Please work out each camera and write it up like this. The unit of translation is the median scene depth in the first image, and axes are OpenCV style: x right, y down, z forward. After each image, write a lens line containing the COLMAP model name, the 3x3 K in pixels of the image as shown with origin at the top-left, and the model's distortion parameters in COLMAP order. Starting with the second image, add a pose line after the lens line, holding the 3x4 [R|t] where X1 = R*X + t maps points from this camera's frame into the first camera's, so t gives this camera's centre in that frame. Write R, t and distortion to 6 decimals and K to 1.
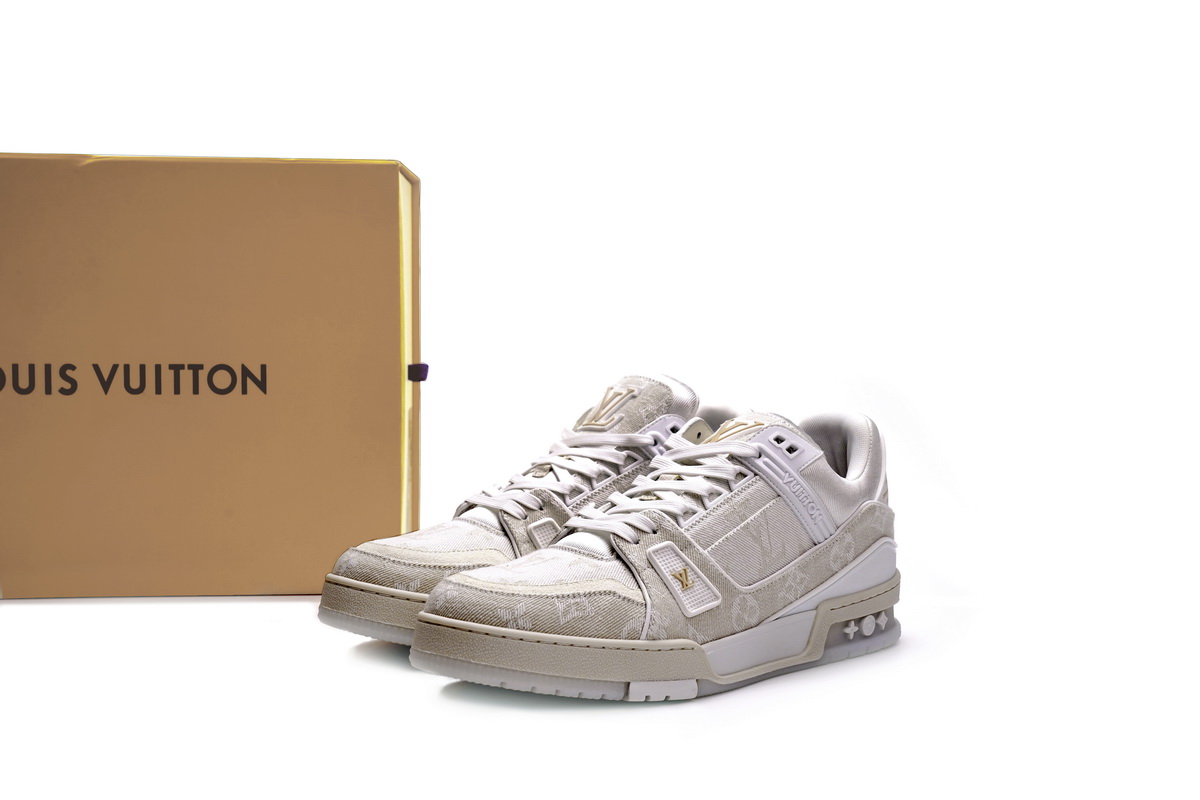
lens RADIAL K [[1642.7, 0, 602.3], [0, 1642.7, 402.9], [0, 0, 1]] dist [0.081574, 0.000000]
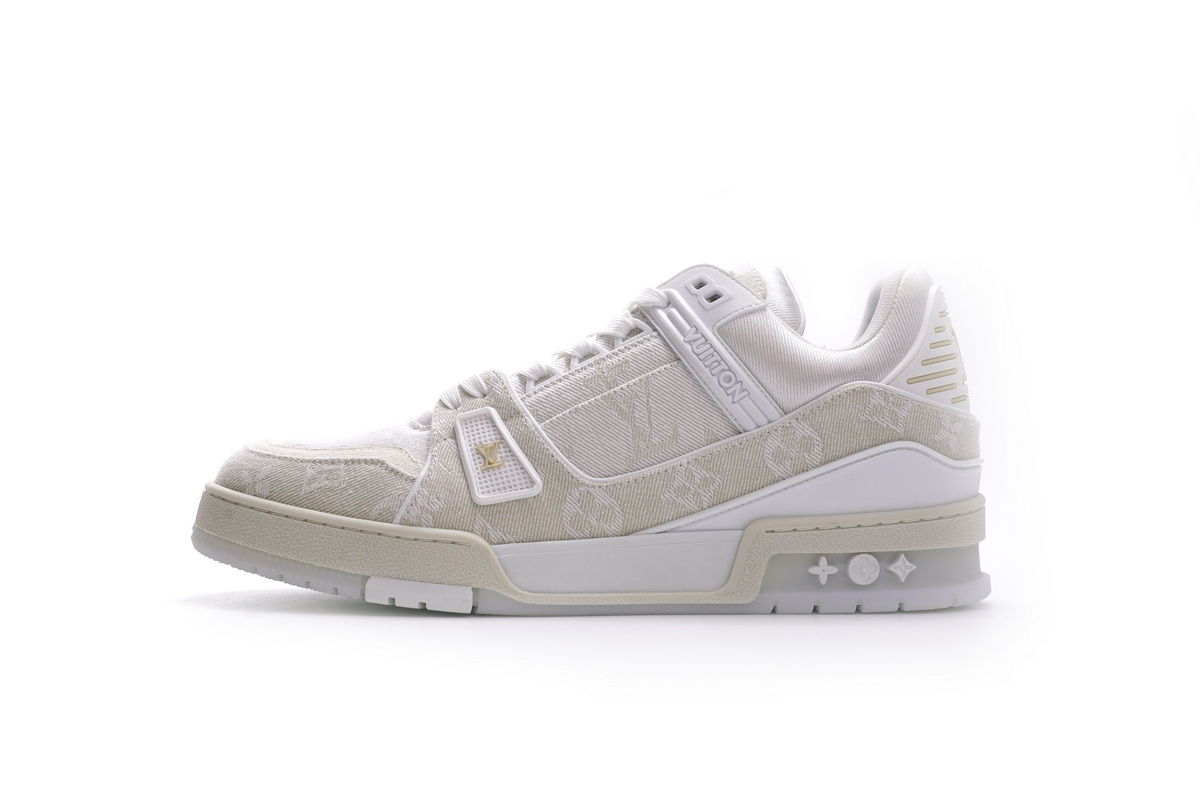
lens RADIAL K [[1642.7, 0, 602.2], [0, 1642.7, 395.4], [0, 0, 1]] dist [0.081574, 0.000000]
pose [[0.764684, -0.005037, -0.644386, 0.538231], [-0.048942, 0.996627, -0.065869, 0.120366], [0.642544, 0.081906, 0.761859, 0.444236]]
